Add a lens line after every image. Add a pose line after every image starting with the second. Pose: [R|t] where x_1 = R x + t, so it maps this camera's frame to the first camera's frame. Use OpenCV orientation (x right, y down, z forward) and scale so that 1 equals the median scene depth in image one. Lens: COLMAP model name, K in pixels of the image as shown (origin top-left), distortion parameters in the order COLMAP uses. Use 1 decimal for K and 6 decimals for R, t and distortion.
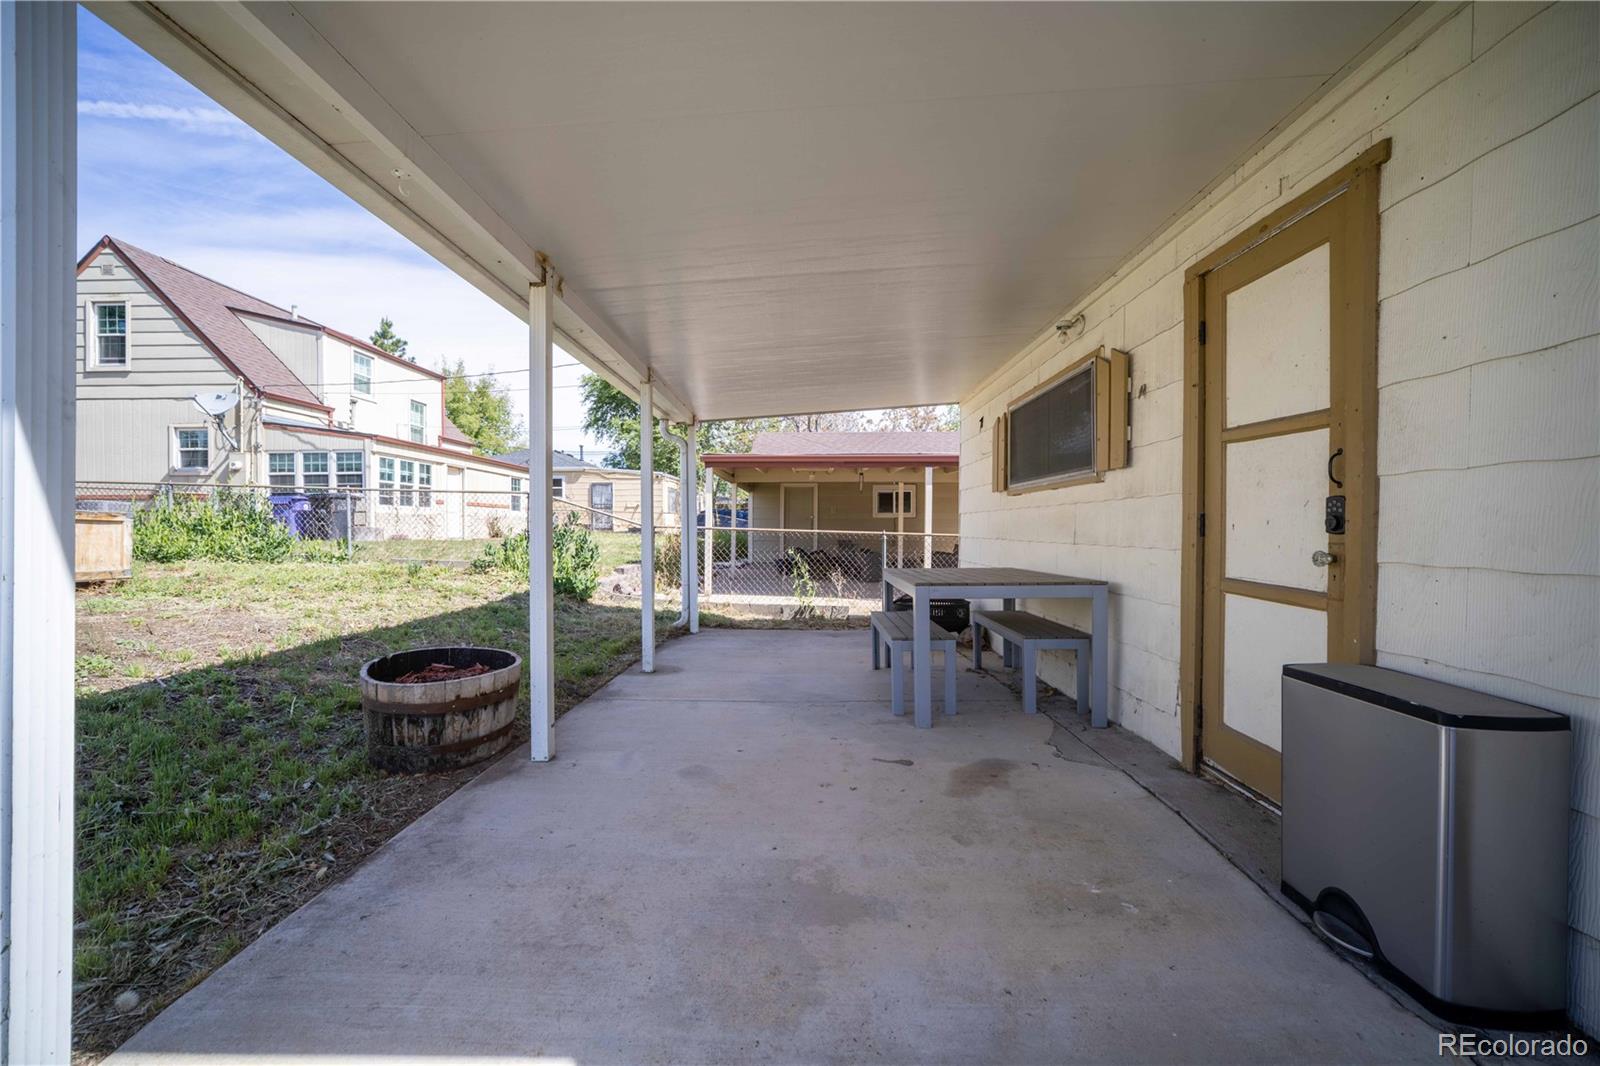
lens RADIAL K [[629.4, 0, 797.8], [0, 629.4, 533.9], [0, 0, 1]] dist [-0.028589, 0.012063]
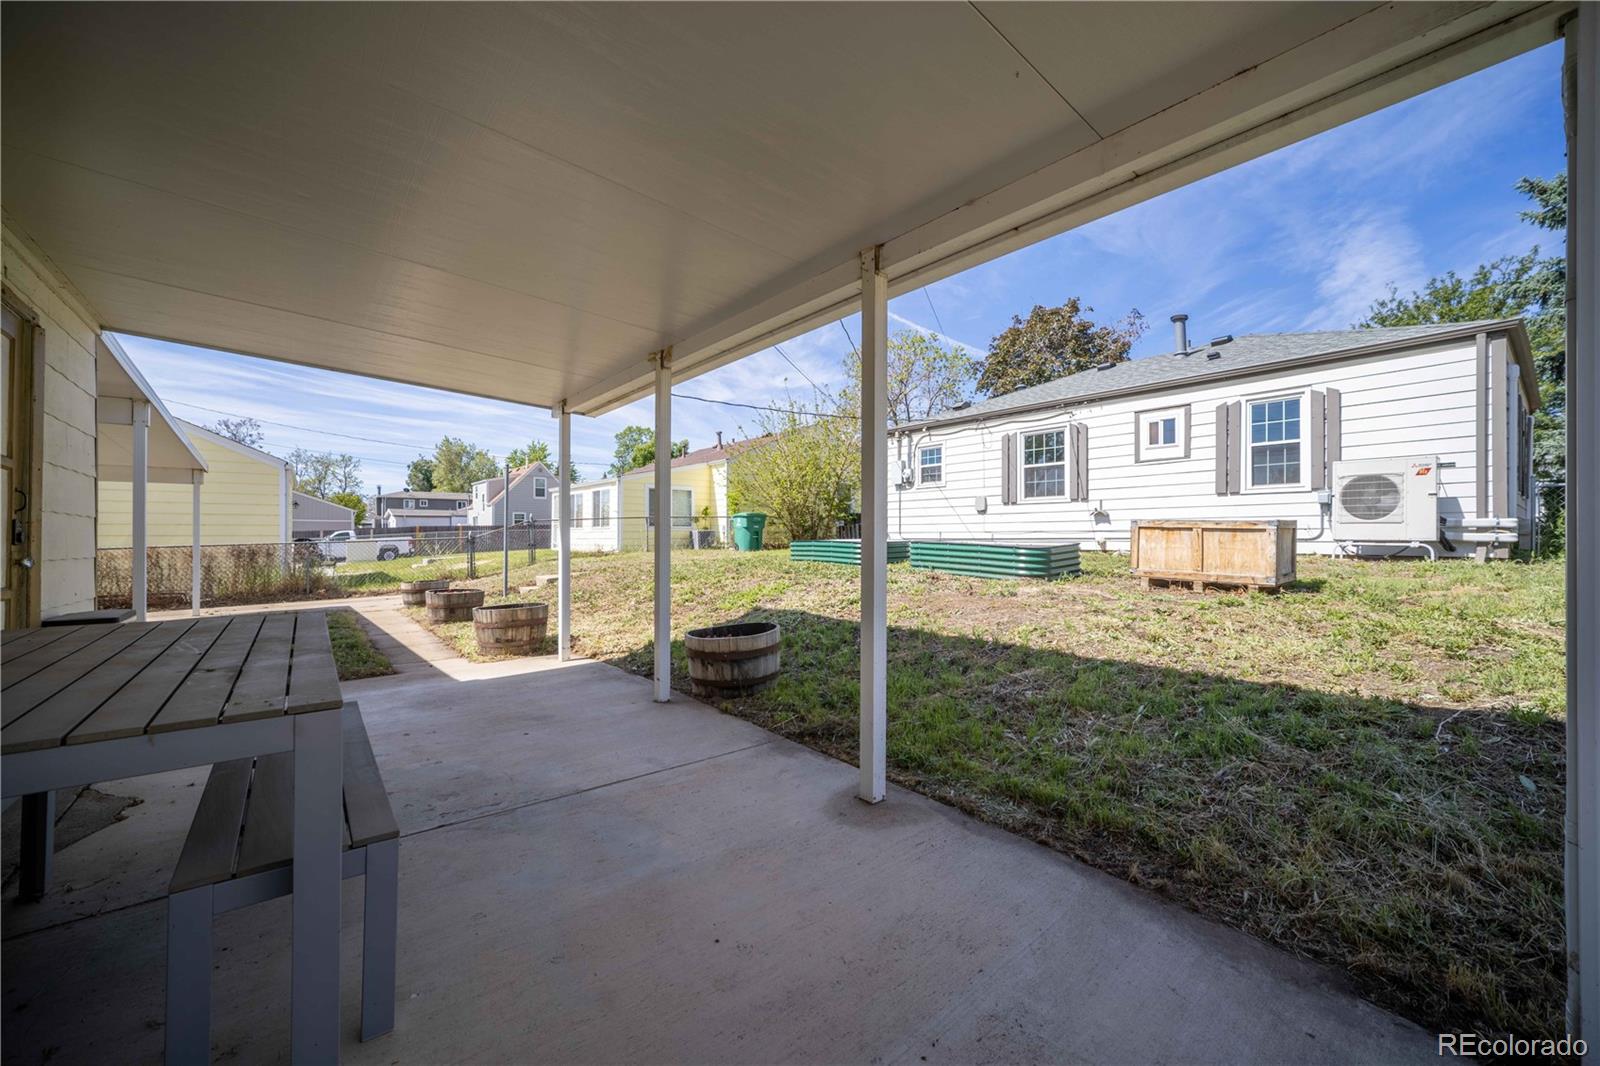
lens RADIAL K [[629.4, 0, 797.8], [0, 629.4, 533.9], [0, 0, 1]] dist [-0.028589, 0.012063]
pose [[-0.763674, -0.000297, -0.645602, 0.060586], [-0.003509, 0.999987, 0.003690, -0.005332], [0.645592, 0.005083, -0.763665, 0.502327]]
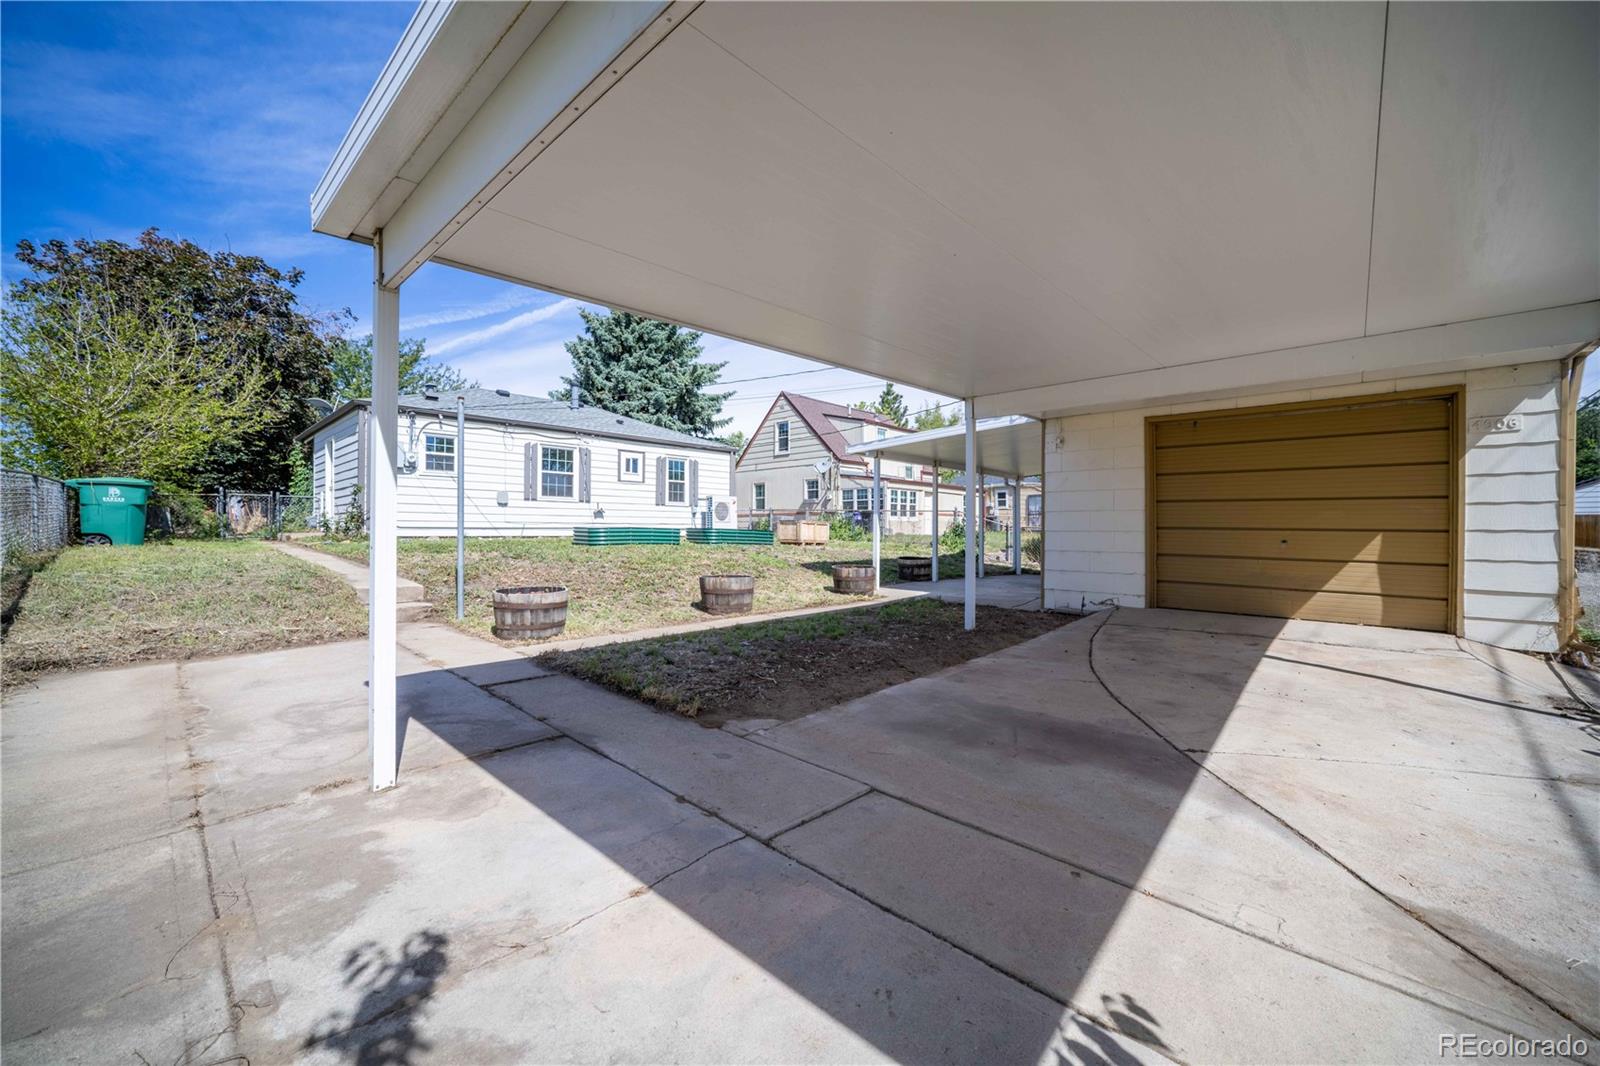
lens RADIAL K [[629.4, 0, 797.8], [0, 629.4, 533.9], [0, 0, 1]] dist [-0.028589, 0.012063]
pose [[0.750756, 0.005795, -0.660555, 0.353825], [-0.009847, 0.999949, -0.002420, 0.013513], [0.660507, 0.008321, 0.750774, -0.582401]]
